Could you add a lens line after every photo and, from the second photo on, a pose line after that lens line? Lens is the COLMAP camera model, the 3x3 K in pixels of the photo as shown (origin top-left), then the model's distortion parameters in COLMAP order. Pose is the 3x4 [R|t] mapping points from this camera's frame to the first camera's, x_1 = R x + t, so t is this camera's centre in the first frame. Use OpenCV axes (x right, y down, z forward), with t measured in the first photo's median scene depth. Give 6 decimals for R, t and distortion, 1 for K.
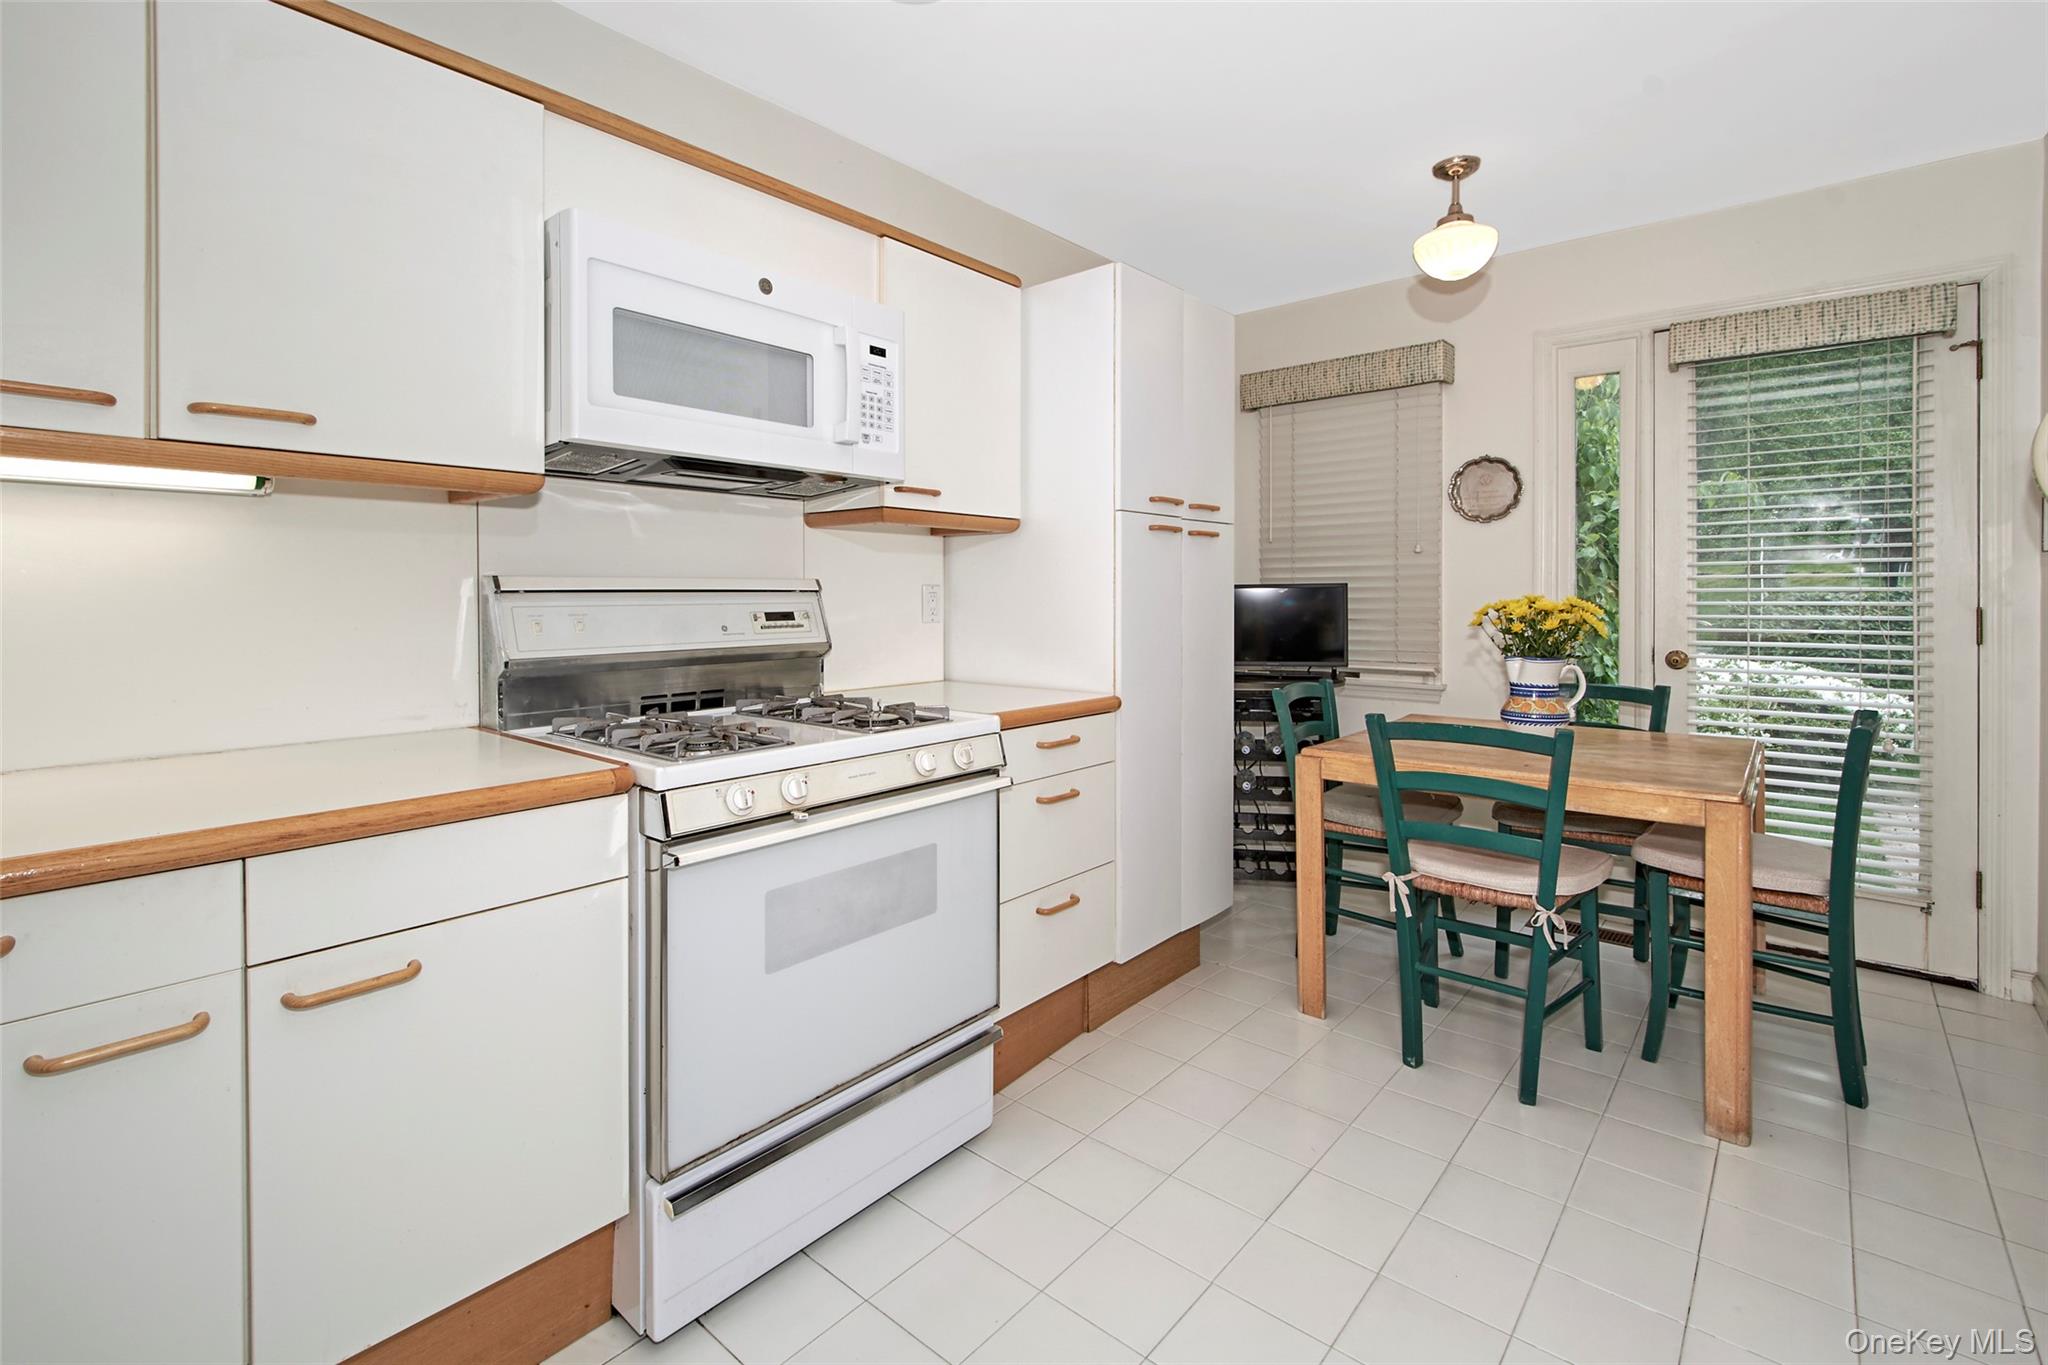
lens RADIAL K [[912.0, 0, 1003.2], [0, 912.0, 602.9], [0, 0, 1]] dist [0.008655, -0.005757]
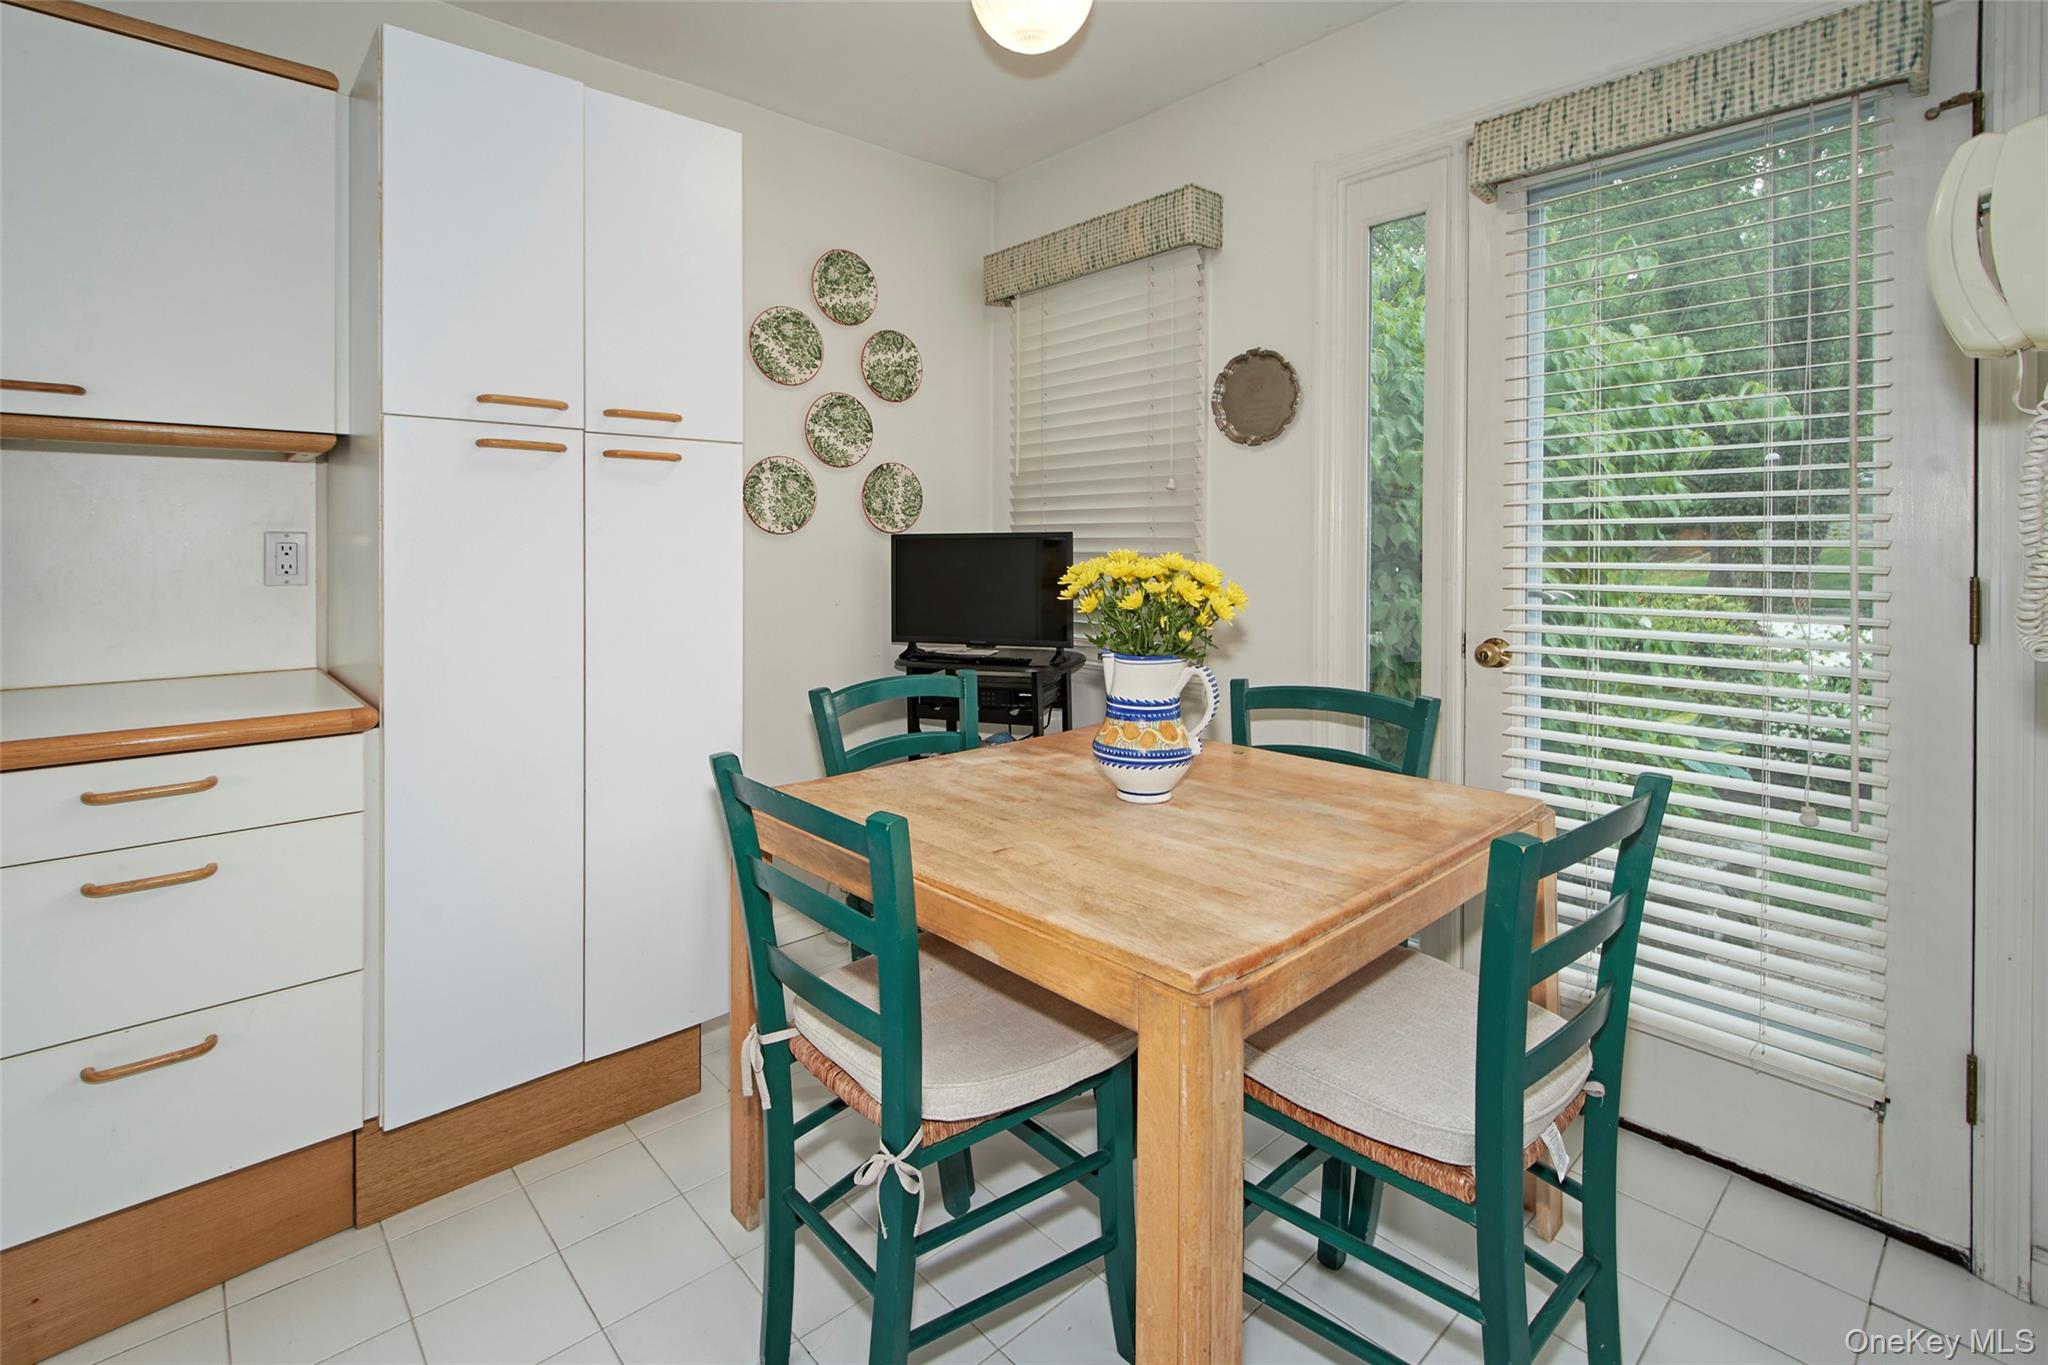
lens RADIAL K [[912.0, 0, 993.5], [0, 912.0, 551.3], [0, 0, 1]] dist [0.008655, -0.005757]
pose [[0.991131, 0.005275, -0.132786, 0.639986], [-0.005553, 0.999983, -0.001726, -0.007775], [0.132775, 0.002448, 0.991143, 0.433405]]
